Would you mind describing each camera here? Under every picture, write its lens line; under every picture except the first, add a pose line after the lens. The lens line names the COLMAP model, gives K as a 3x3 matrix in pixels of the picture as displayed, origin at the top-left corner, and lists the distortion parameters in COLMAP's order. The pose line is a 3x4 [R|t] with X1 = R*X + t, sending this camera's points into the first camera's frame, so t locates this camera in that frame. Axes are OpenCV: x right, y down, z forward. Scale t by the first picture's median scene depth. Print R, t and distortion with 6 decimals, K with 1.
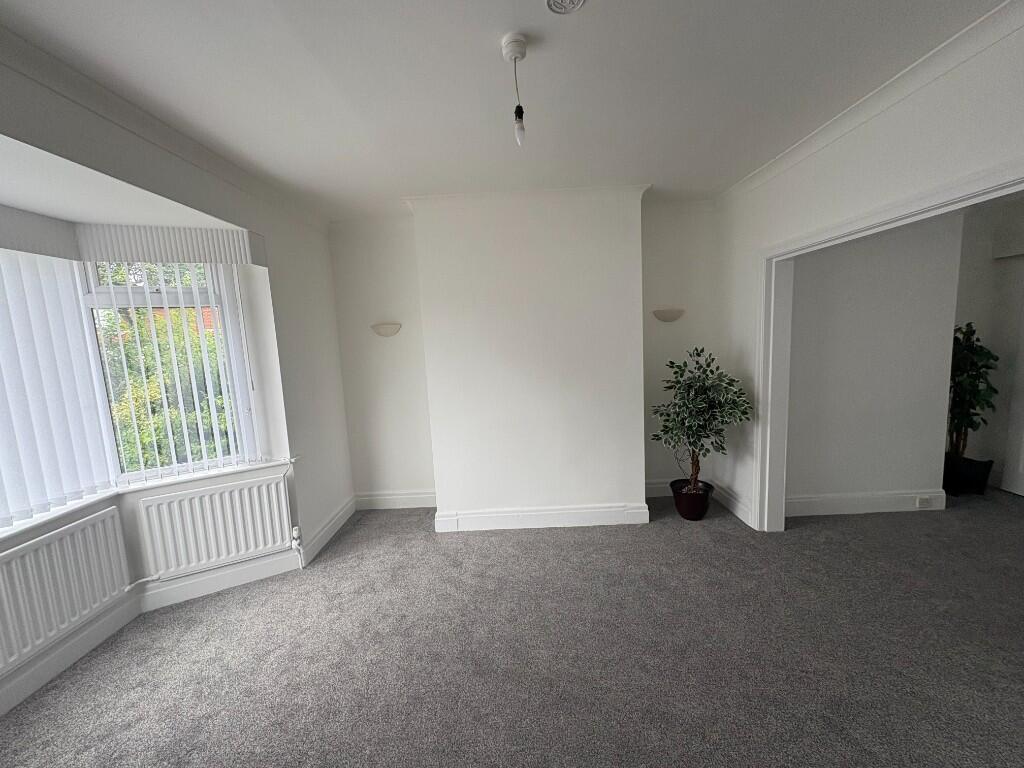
lens RADIAL K [[409.8, 0, 512.3], [0, 409.8, 384.8], [0, 0, 1]] dist [0.002754, -0.000324]
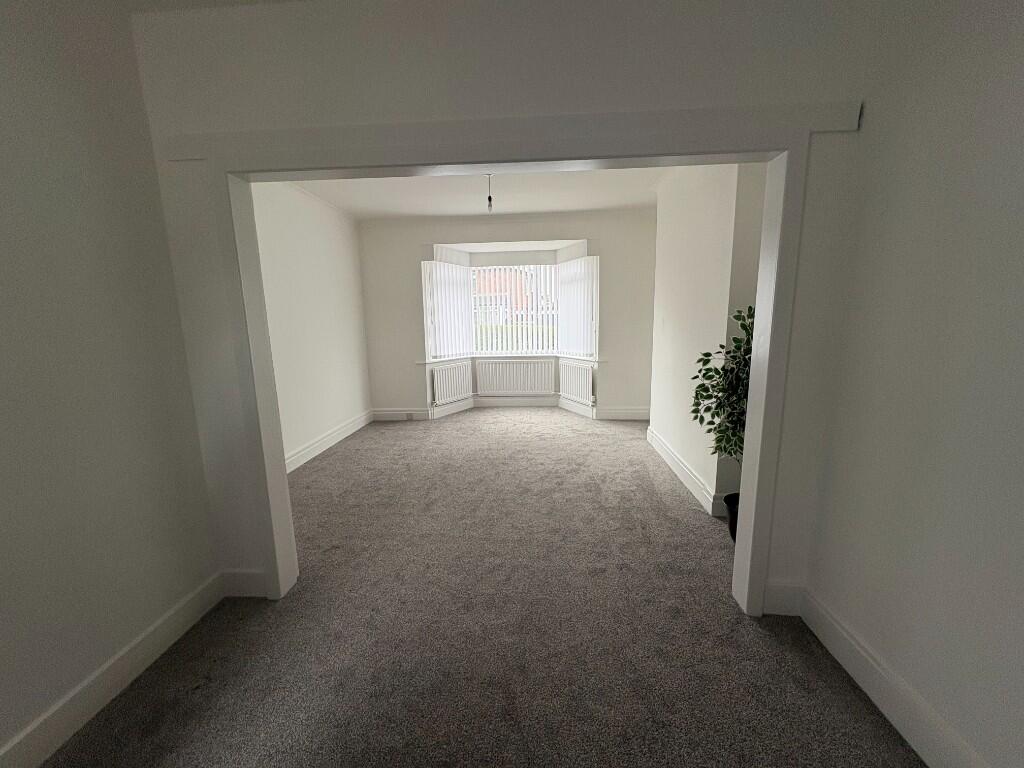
lens RADIAL K [[408.7, 0, 511.9], [0, 408.7, 387.7], [0, 0, 1]] dist [0.002833, -0.000200]
pose [[-0.056767, 0.226293, -0.972404, 1.484285], [-0.096147, 0.968208, 0.230930, -0.100438], [0.993747, 0.106603, -0.033205, 0.774923]]
